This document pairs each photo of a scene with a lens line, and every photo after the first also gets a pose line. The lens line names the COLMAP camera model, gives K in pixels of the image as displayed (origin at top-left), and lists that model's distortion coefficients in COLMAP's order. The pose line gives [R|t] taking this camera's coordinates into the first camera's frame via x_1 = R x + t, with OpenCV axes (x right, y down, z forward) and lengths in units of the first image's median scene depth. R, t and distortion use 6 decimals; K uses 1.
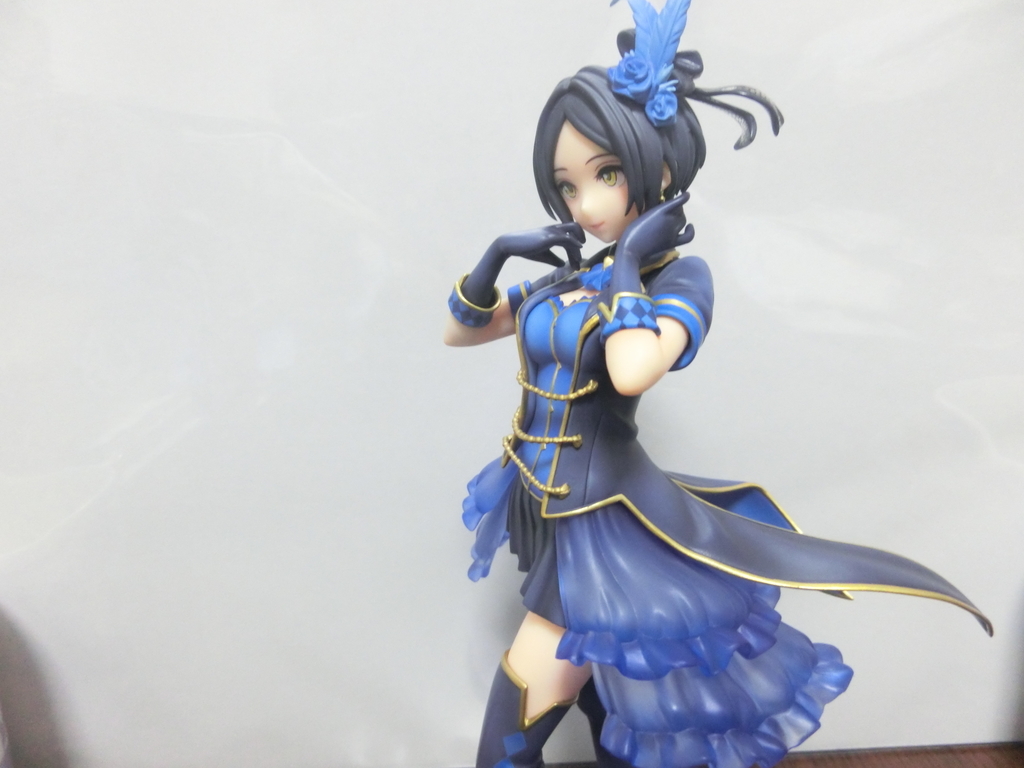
lens RADIAL K [[715.9, 0, 516.3], [0, 715.9, 380.2], [0, 0, 1]] dist [-0.040596, 0.006302]
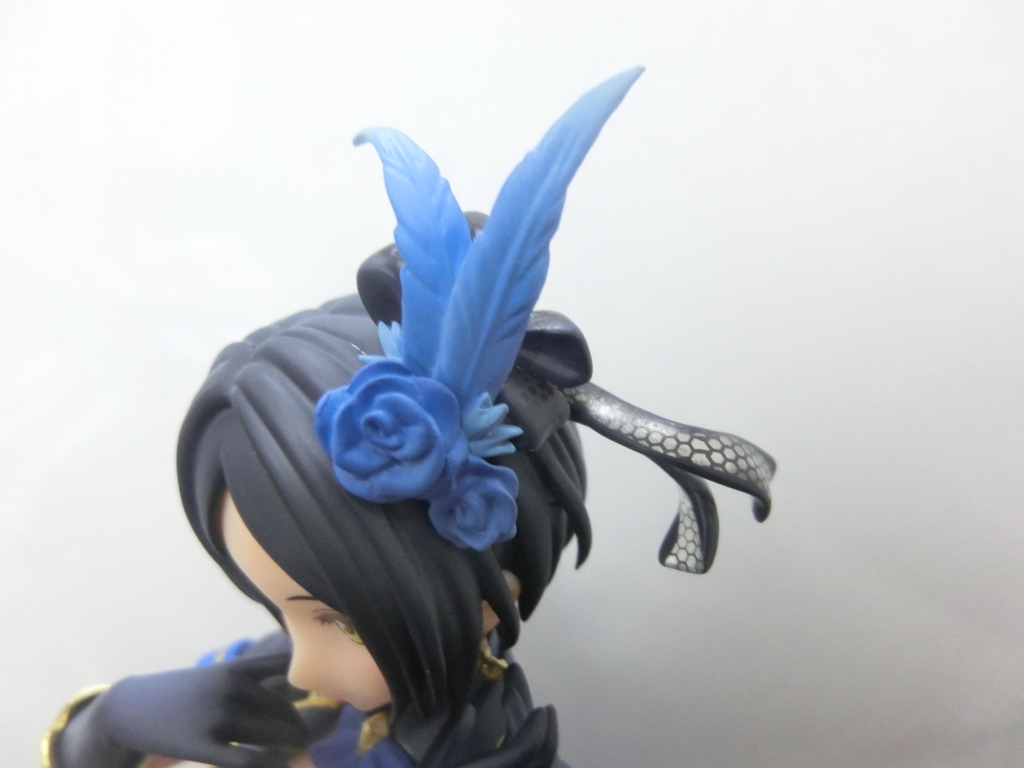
lens RADIAL K [[715.9, 0, 513.3], [0, 715.9, 379.9], [0, 0, 1]] dist [-0.040596, 0.006302]
pose [[0.989095, -0.014400, 0.146575, 0.166277], [-0.011018, 0.985185, 0.171143, -0.494847], [-0.146868, -0.170892, 0.974282, 0.633235]]
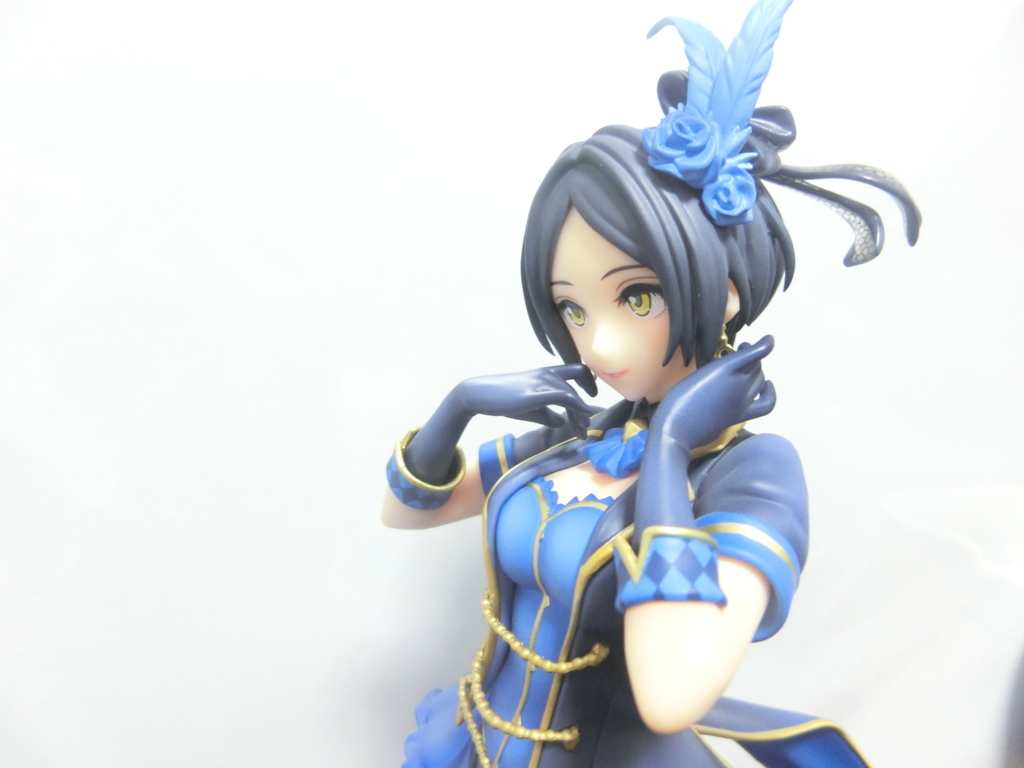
lens RADIAL K [[715.9, 0, 516.0], [0, 715.9, 379.0], [0, 0, 1]] dist [-0.040596, 0.006302]
pose [[0.998942, 0.040887, -0.021051, 0.040275], [-0.042512, 0.995593, -0.083592, -0.163429], [0.017540, 0.084399, 0.996278, 0.391133]]
